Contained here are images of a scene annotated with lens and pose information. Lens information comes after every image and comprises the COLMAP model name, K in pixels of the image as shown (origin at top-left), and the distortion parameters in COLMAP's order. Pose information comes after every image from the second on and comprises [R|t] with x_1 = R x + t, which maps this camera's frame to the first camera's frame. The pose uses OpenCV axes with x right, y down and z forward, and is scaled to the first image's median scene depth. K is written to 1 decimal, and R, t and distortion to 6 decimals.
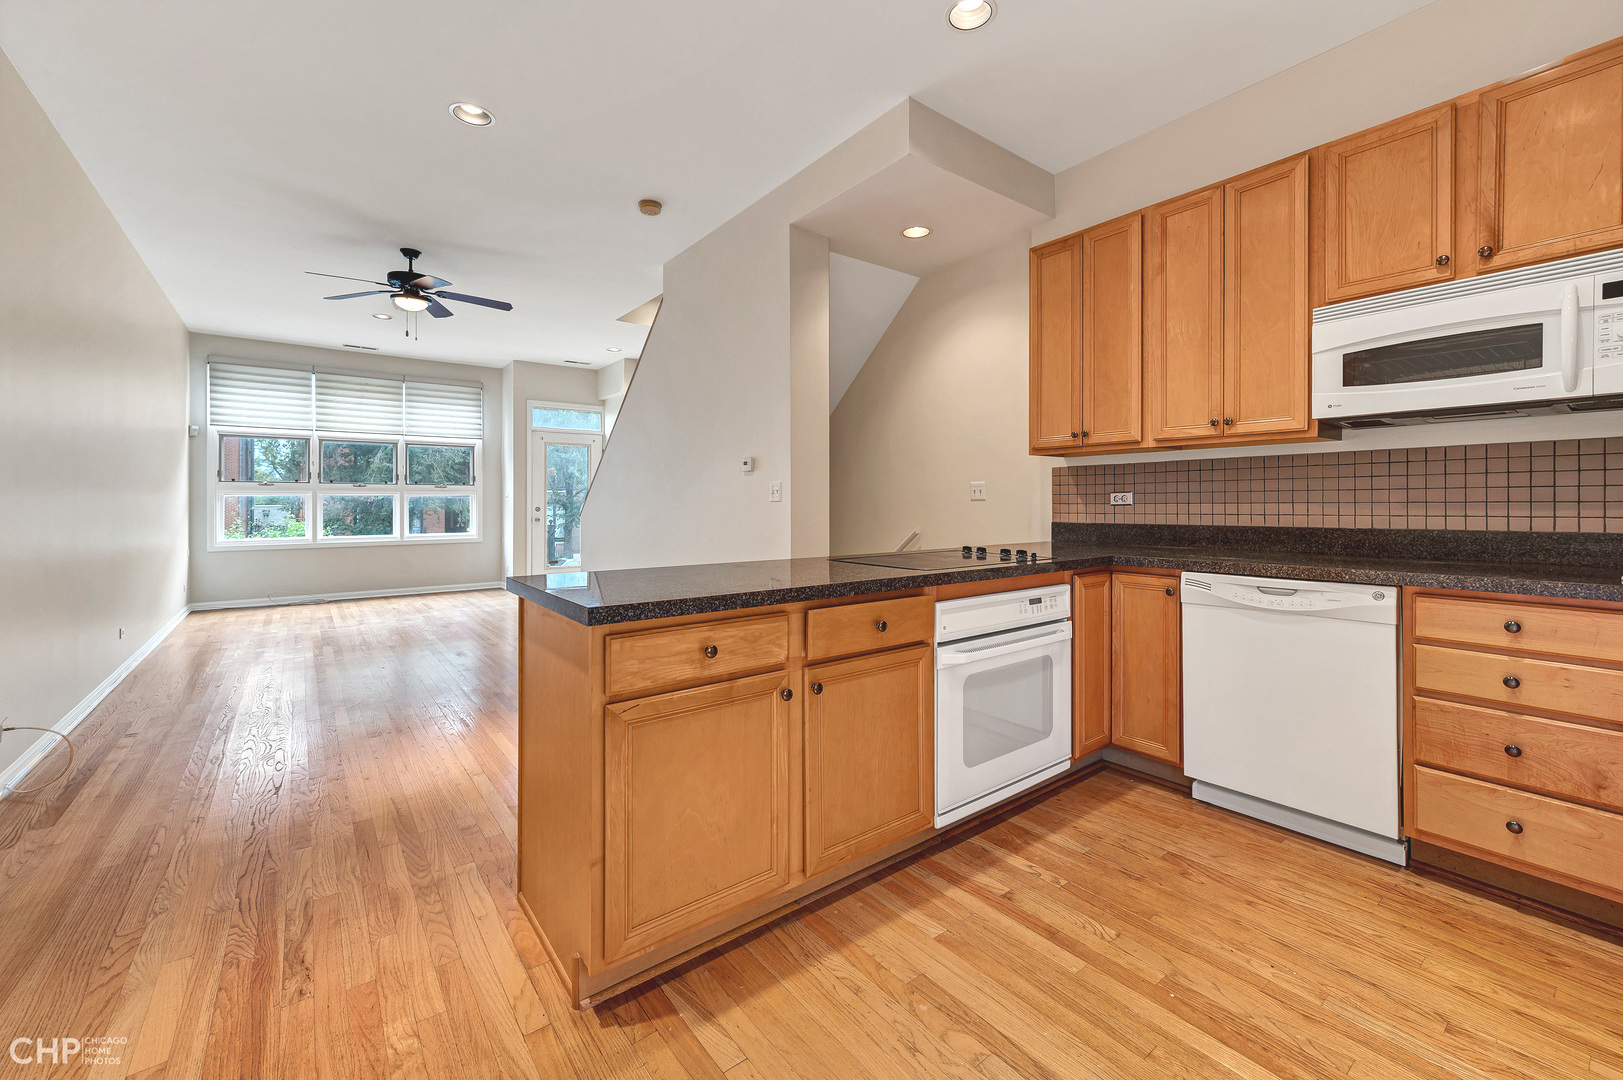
lens RADIAL K [[665.4, 0, 819.8], [0, 665.4, 501.6], [0, 0, 1]] dist [0.002007, 0.006820]
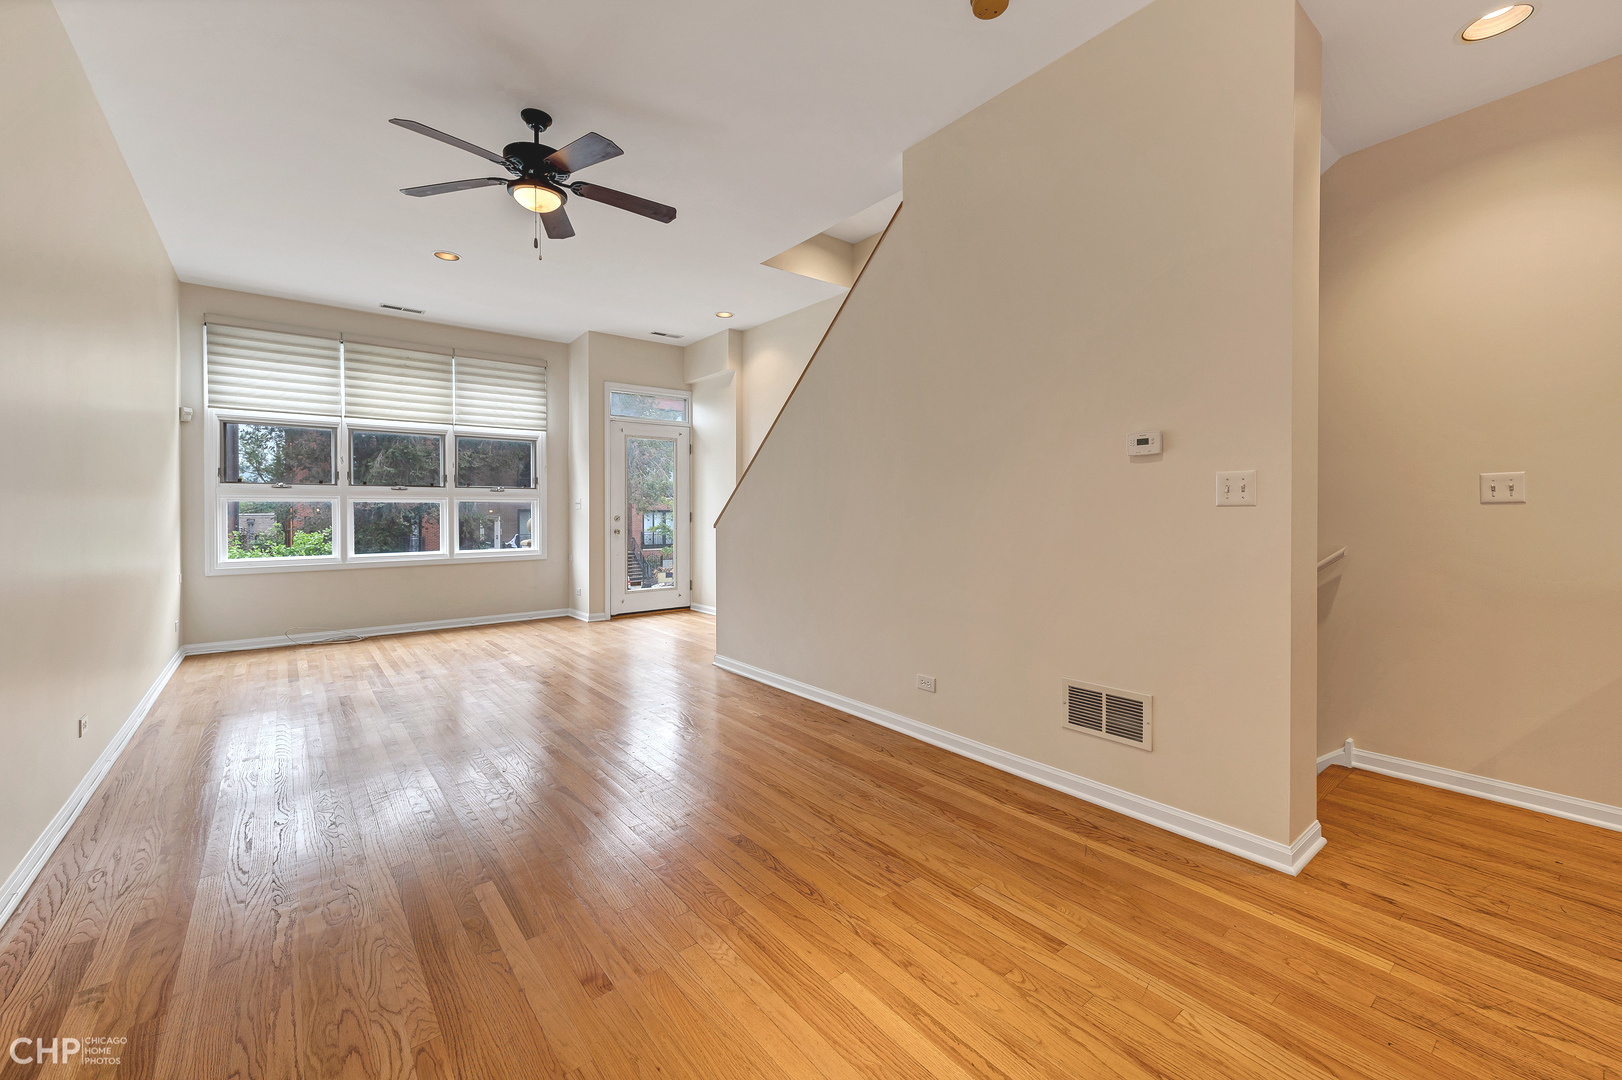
lens RADIAL K [[661.4, 0, 812.0], [0, 661.4, 511.8], [0, 0, 1]] dist [0.011484, 0.000378]
pose [[0.999925, -0.002886, 0.011904, -0.522382], [0.002823, 0.999982, 0.005228, 0.001278], [-0.011919, -0.005194, 0.999915, 0.522214]]
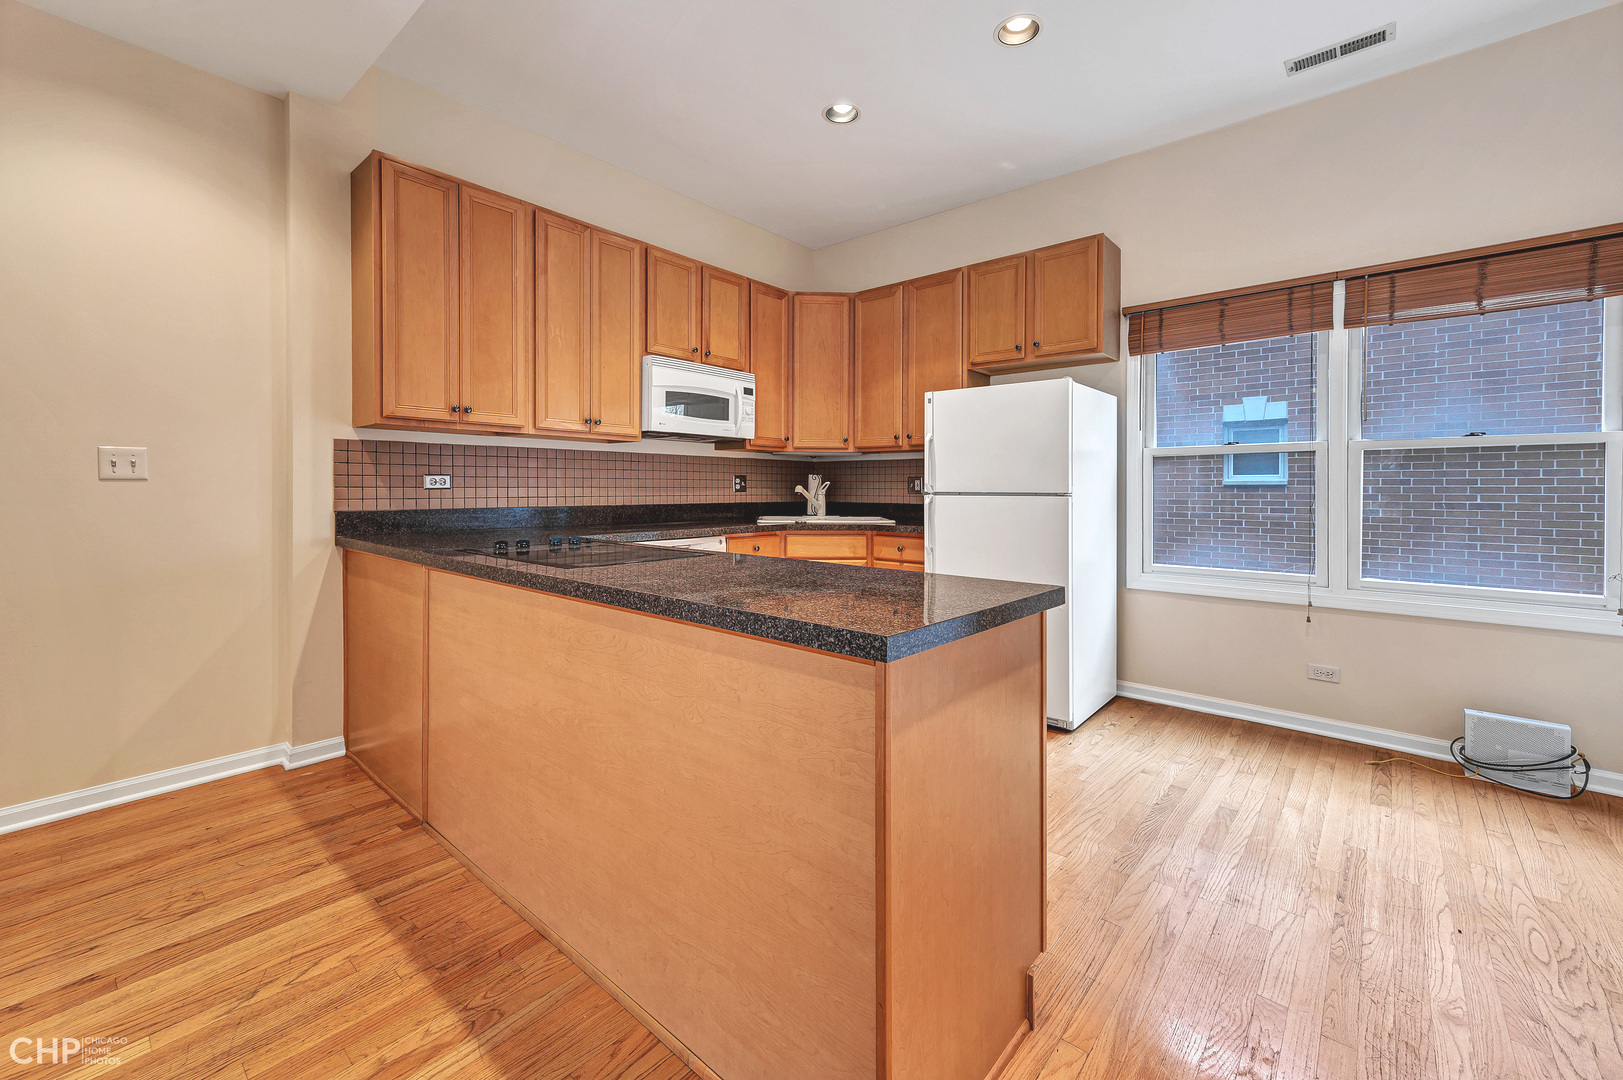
lens RADIAL K [[671.5, 0, 815.3], [0, 671.5, 493.7], [0, 0, 1]] dist [0.011963, 0.007958]
pose [[-0.206885, -0.007318, 0.978338, -0.590183], [-0.007228, 0.999956, 0.005952, 0.002647], [-0.978339, -0.005840, -0.206929, 0.719195]]
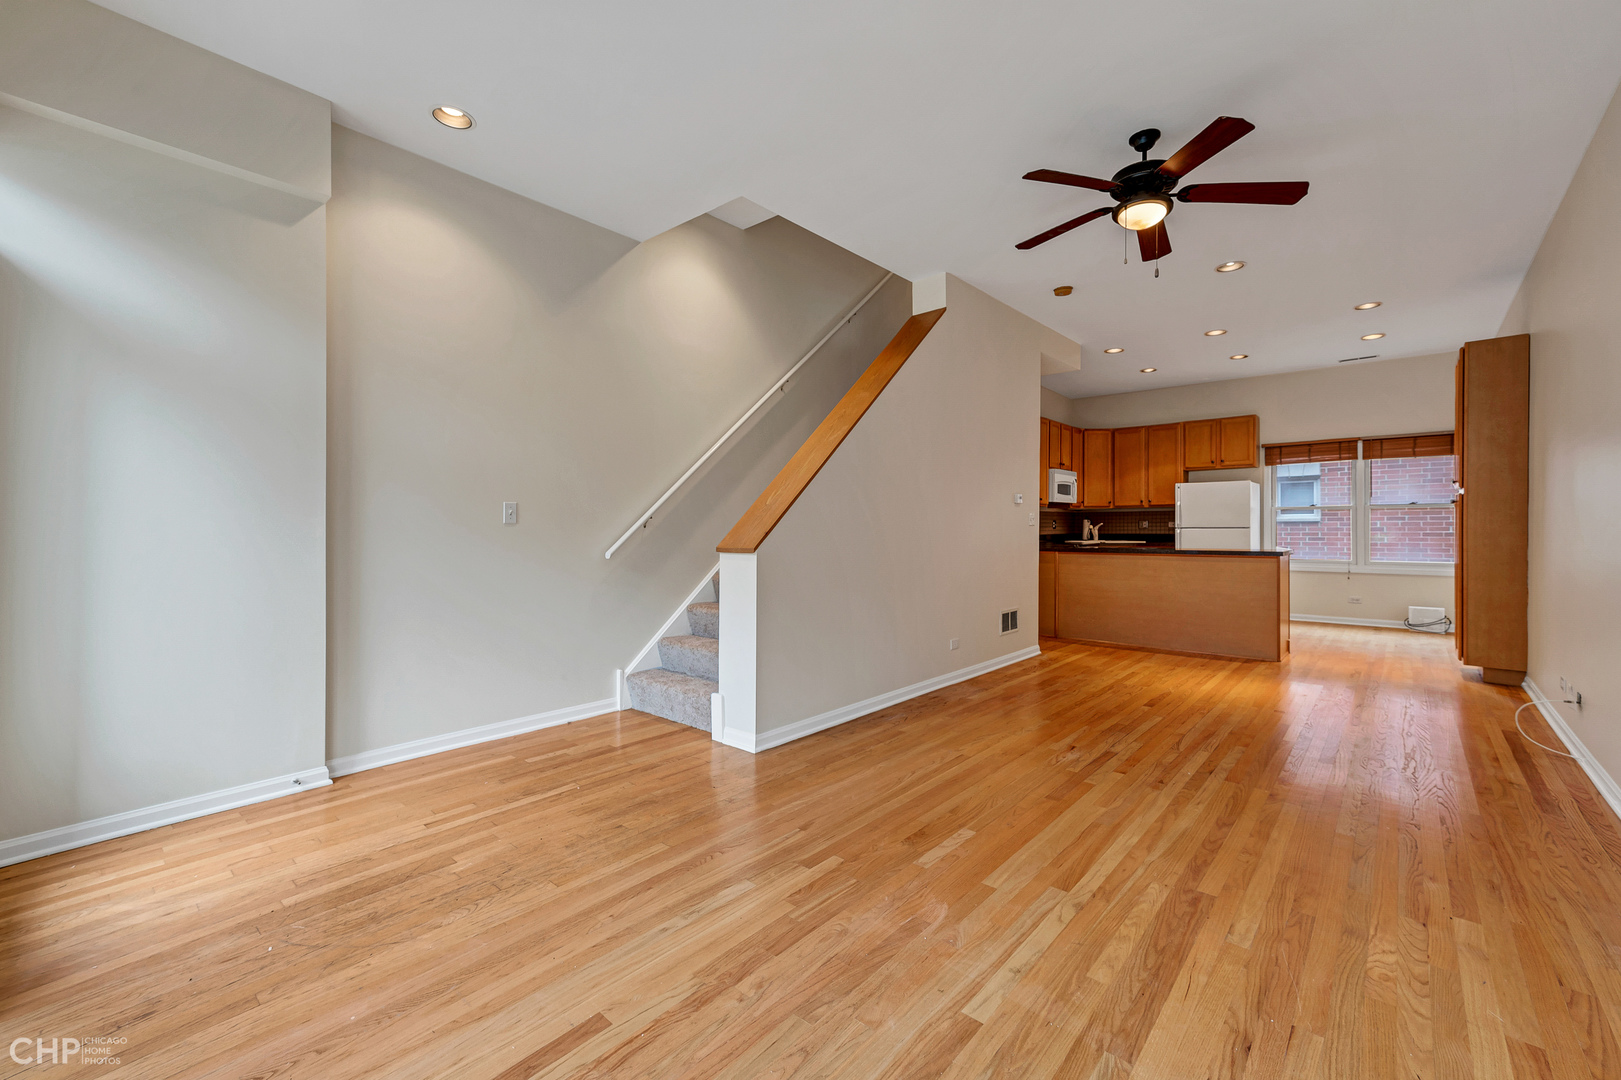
lens RADIAL K [[654.2, 0, 848.4], [0, 654.2, 533.7], [0, 0, 1]] dist [0.041886, 0.000141]
pose [[-0.219029, -0.008014, 0.975685, -1.709040], [0.001597, 0.999962, 0.008572, 0.004933], [-0.975717, 0.003435, -0.219008, 2.069458]]
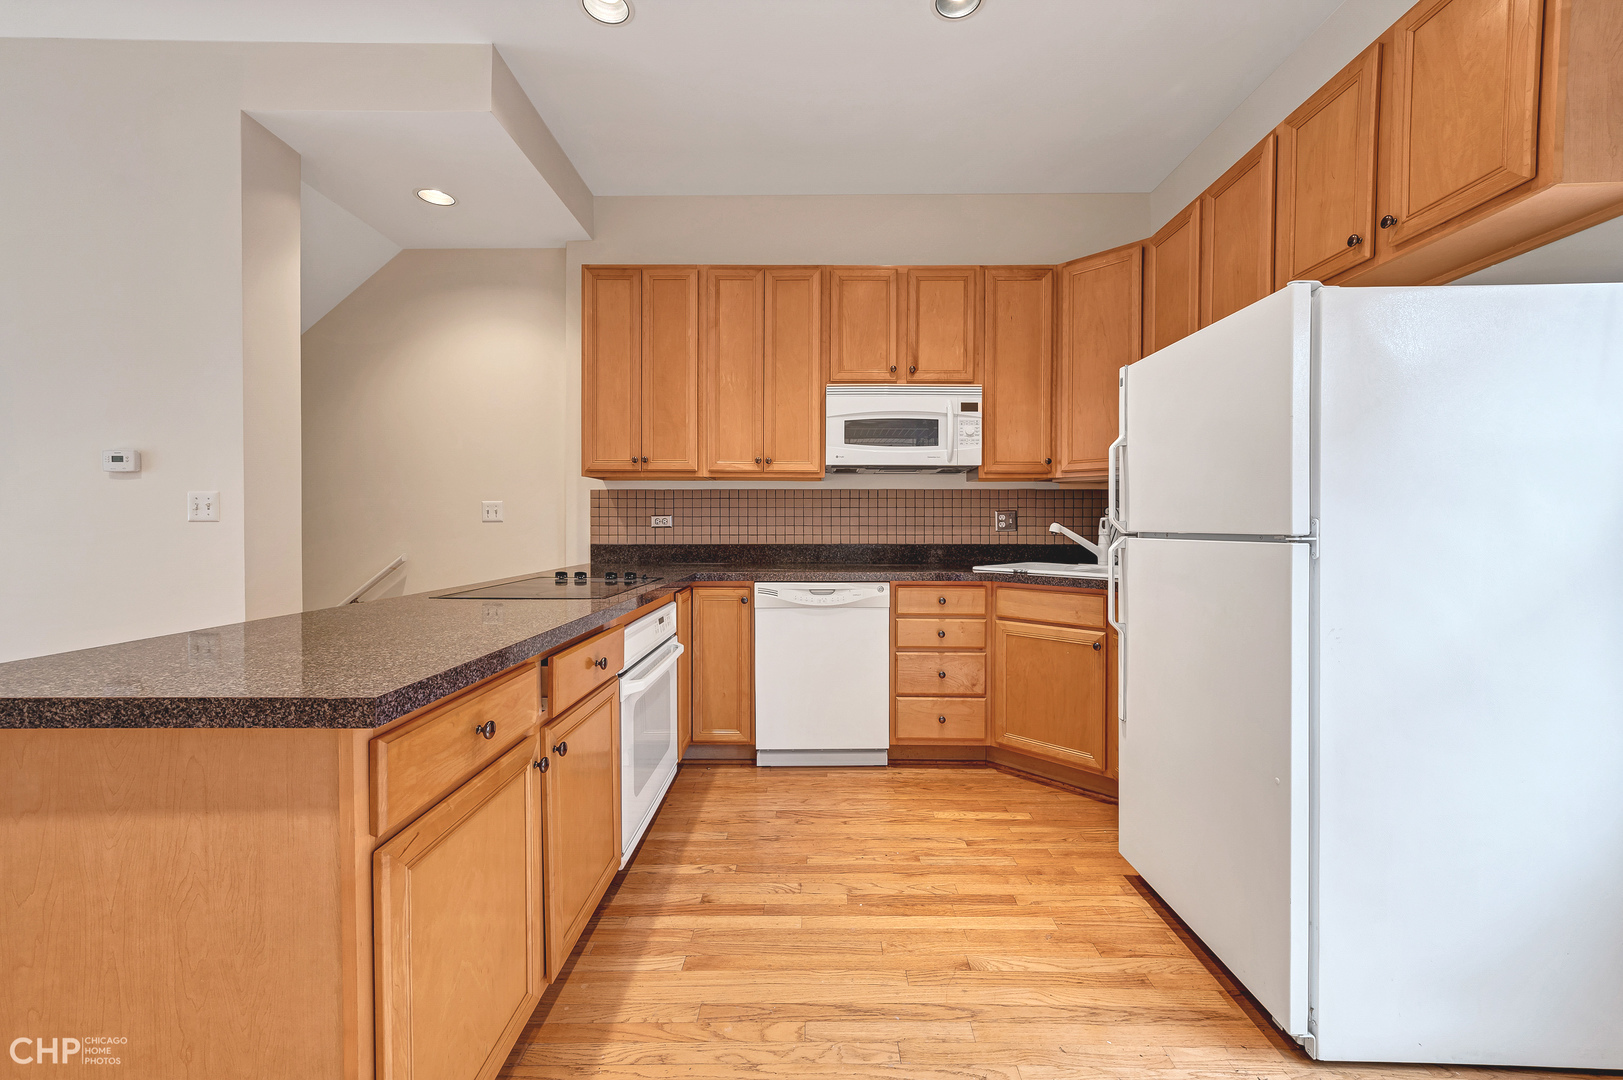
lens RADIAL K [[658.6, 0, 815.8], [0, 658.6, 534.2], [0, 0, 1]] dist [0.011602, 0.007771]
pose [[0.615508, -0.007973, 0.788090, -0.259001], [-0.005733, 0.999877, 0.014593, -0.000710], [-0.788110, -0.013500, 0.615387, 0.138754]]
